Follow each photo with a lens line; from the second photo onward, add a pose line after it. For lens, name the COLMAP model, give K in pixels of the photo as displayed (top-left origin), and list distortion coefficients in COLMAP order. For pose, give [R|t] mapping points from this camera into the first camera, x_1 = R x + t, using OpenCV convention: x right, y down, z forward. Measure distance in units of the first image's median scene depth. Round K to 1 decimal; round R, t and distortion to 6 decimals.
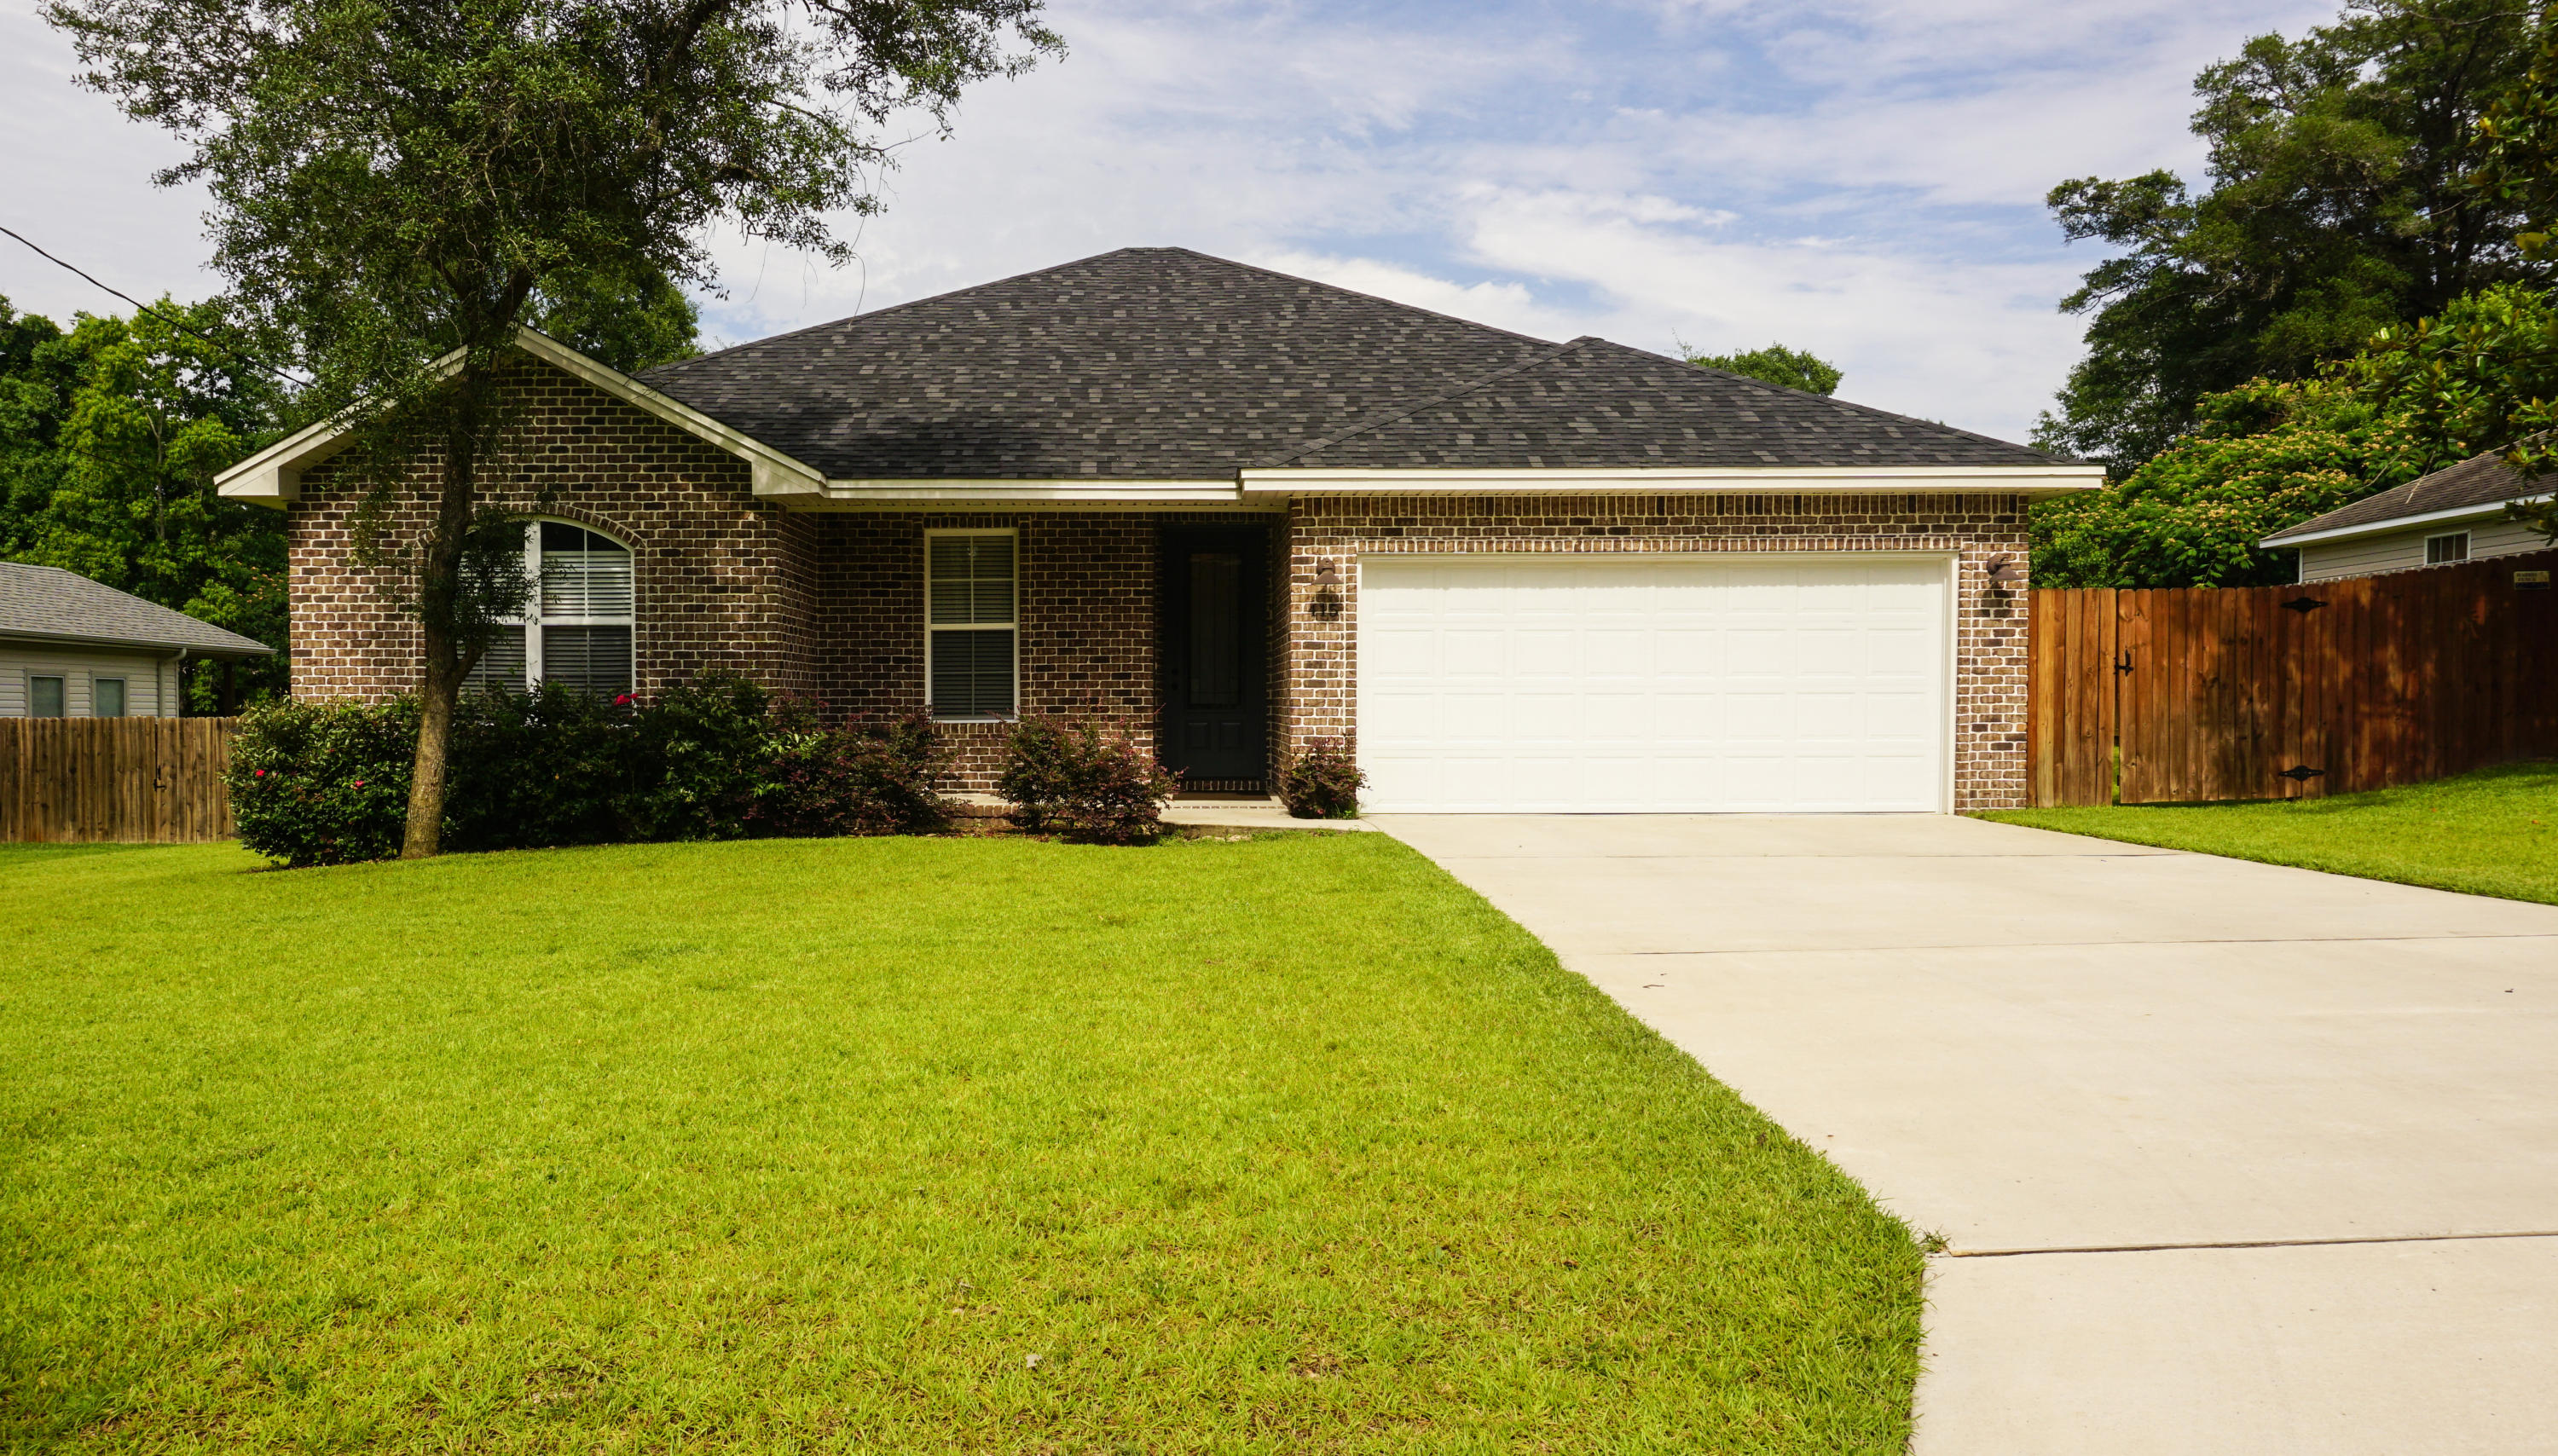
lens RADIAL K [[1966.3, 0, 1280.7], [0, 1966.3, 850.8], [0, 0, 1]] dist [-0.017058, -0.003140]
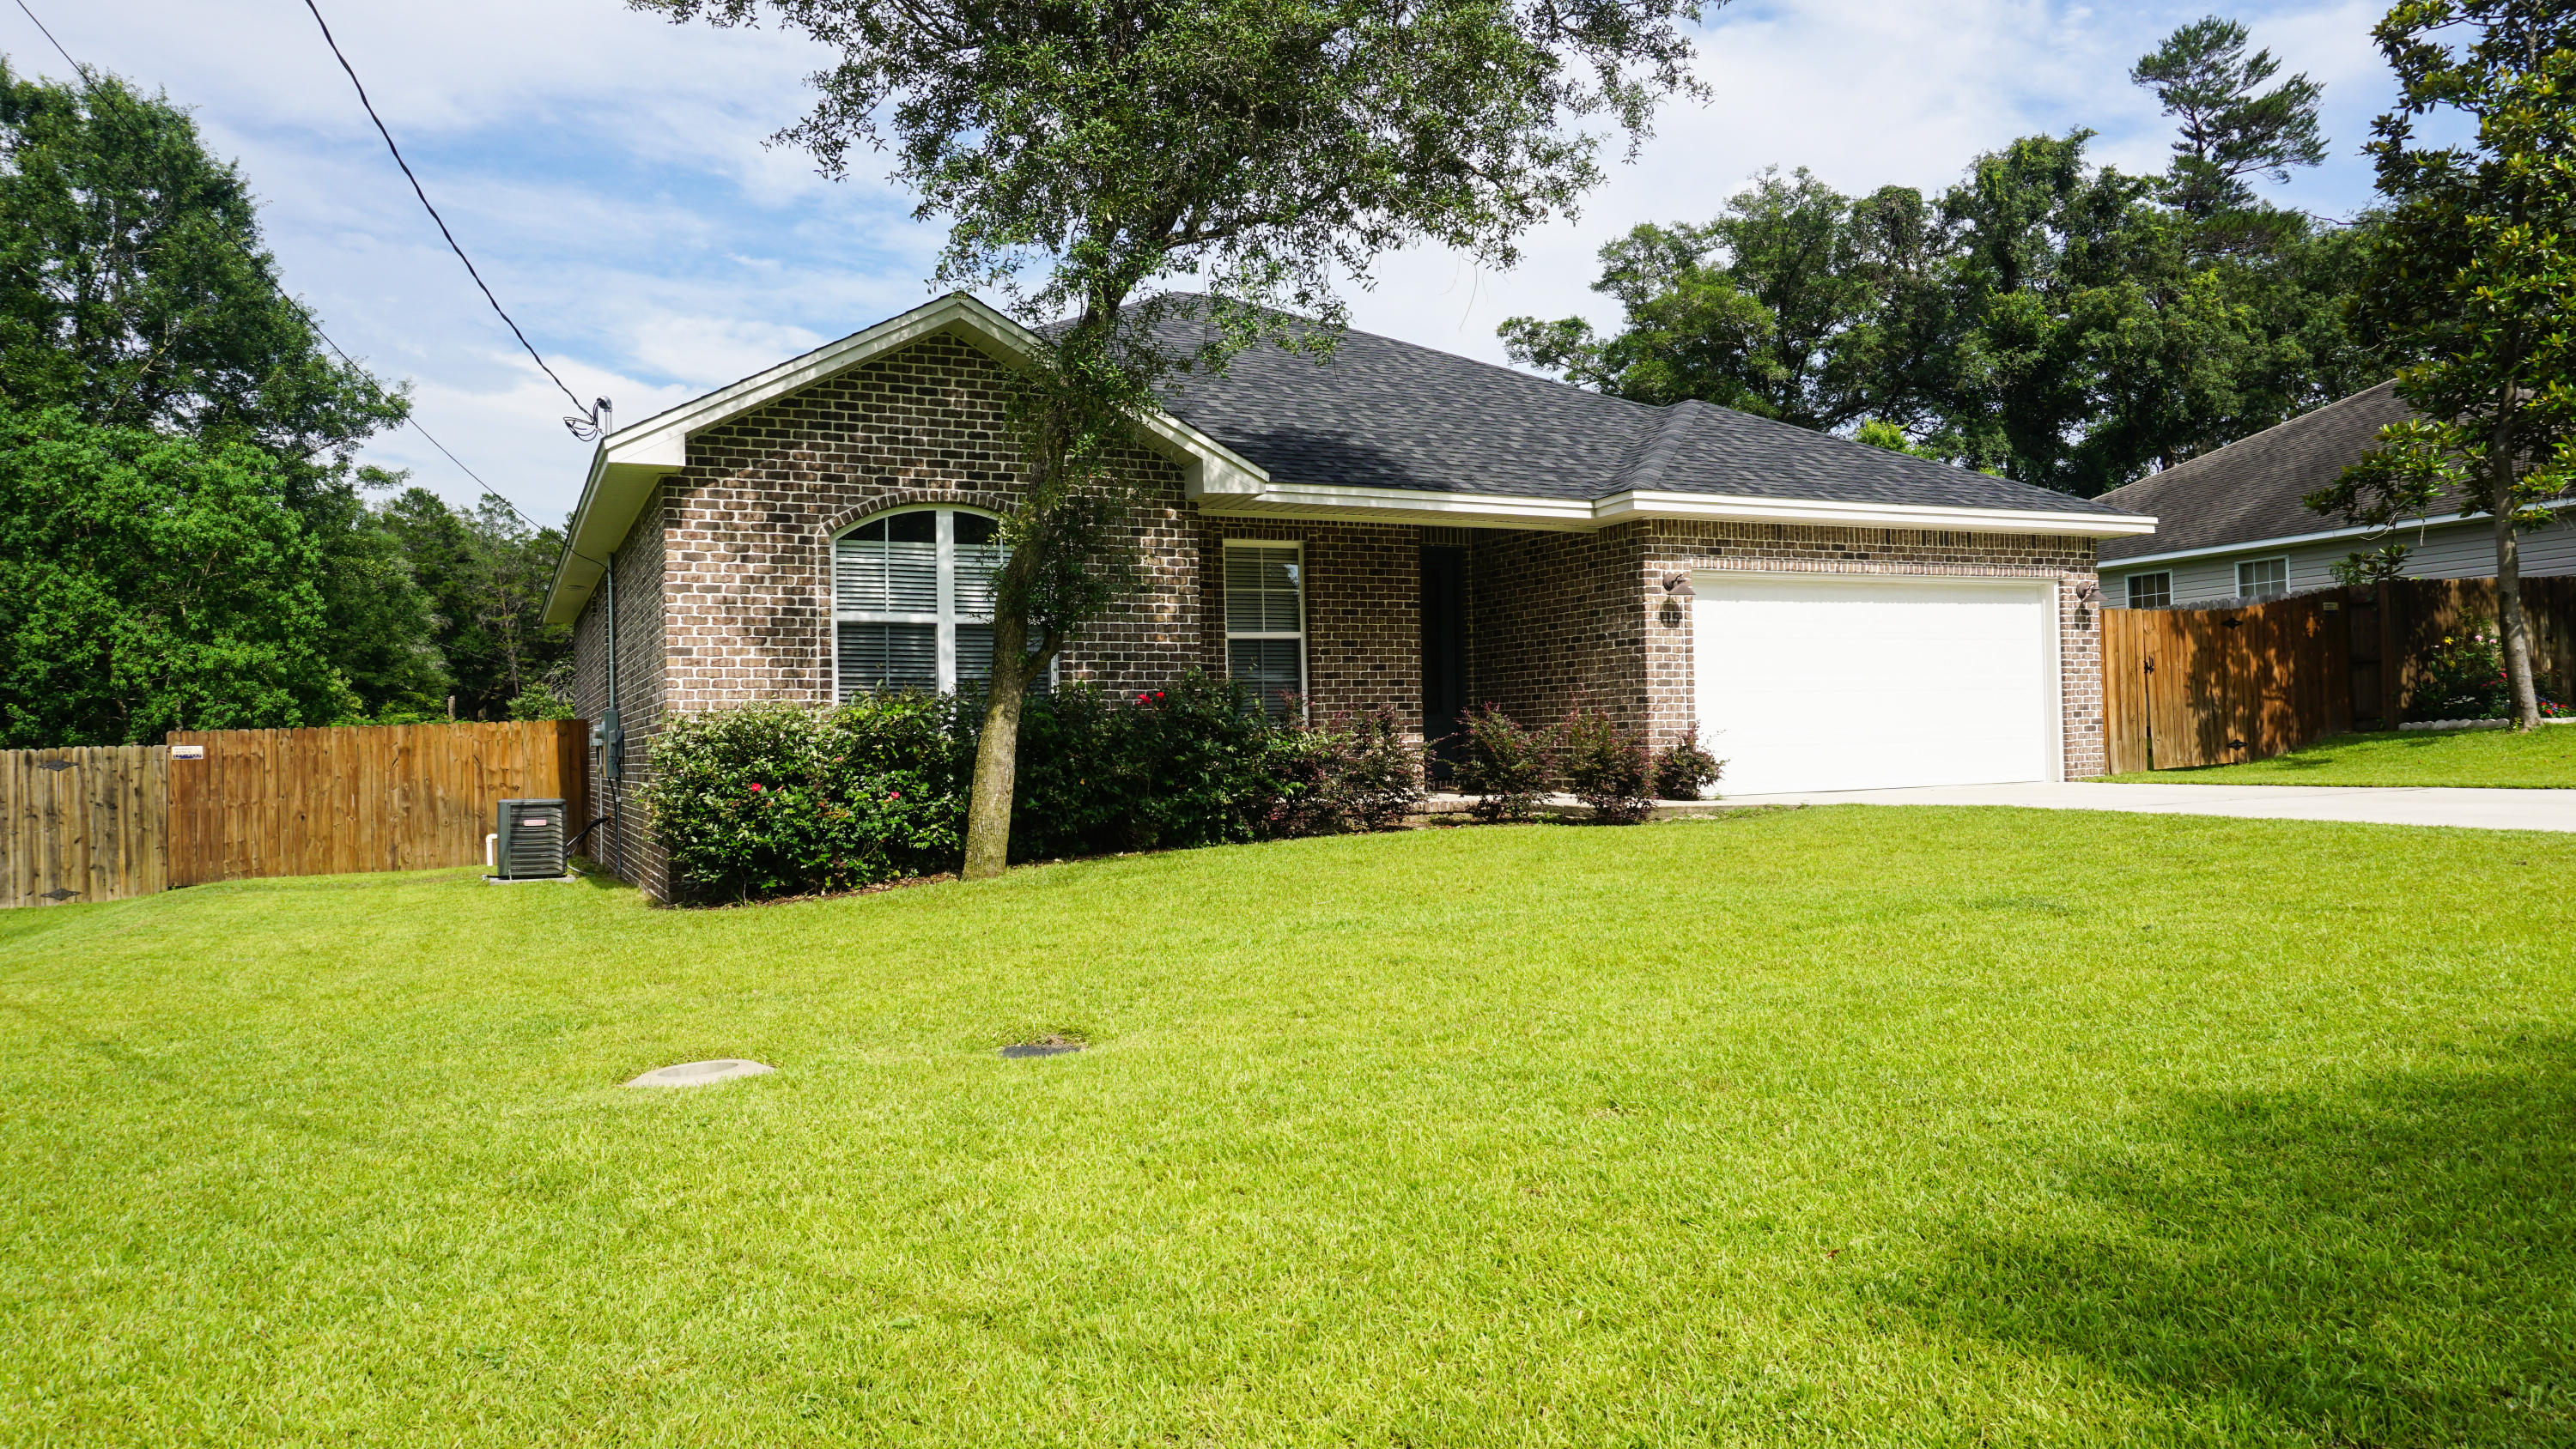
lens RADIAL K [[1759.6, 0, 1288.0], [0, 1759.6, 724.5], [0, 0, 1]] dist [-0.002856, 0.001872]
pose [[0.884143, -0.013922, 0.467009, -0.629745], [0.057796, 0.995138, -0.079755, 0.006312], [-0.463628, 0.097507, 0.880648, 0.212243]]
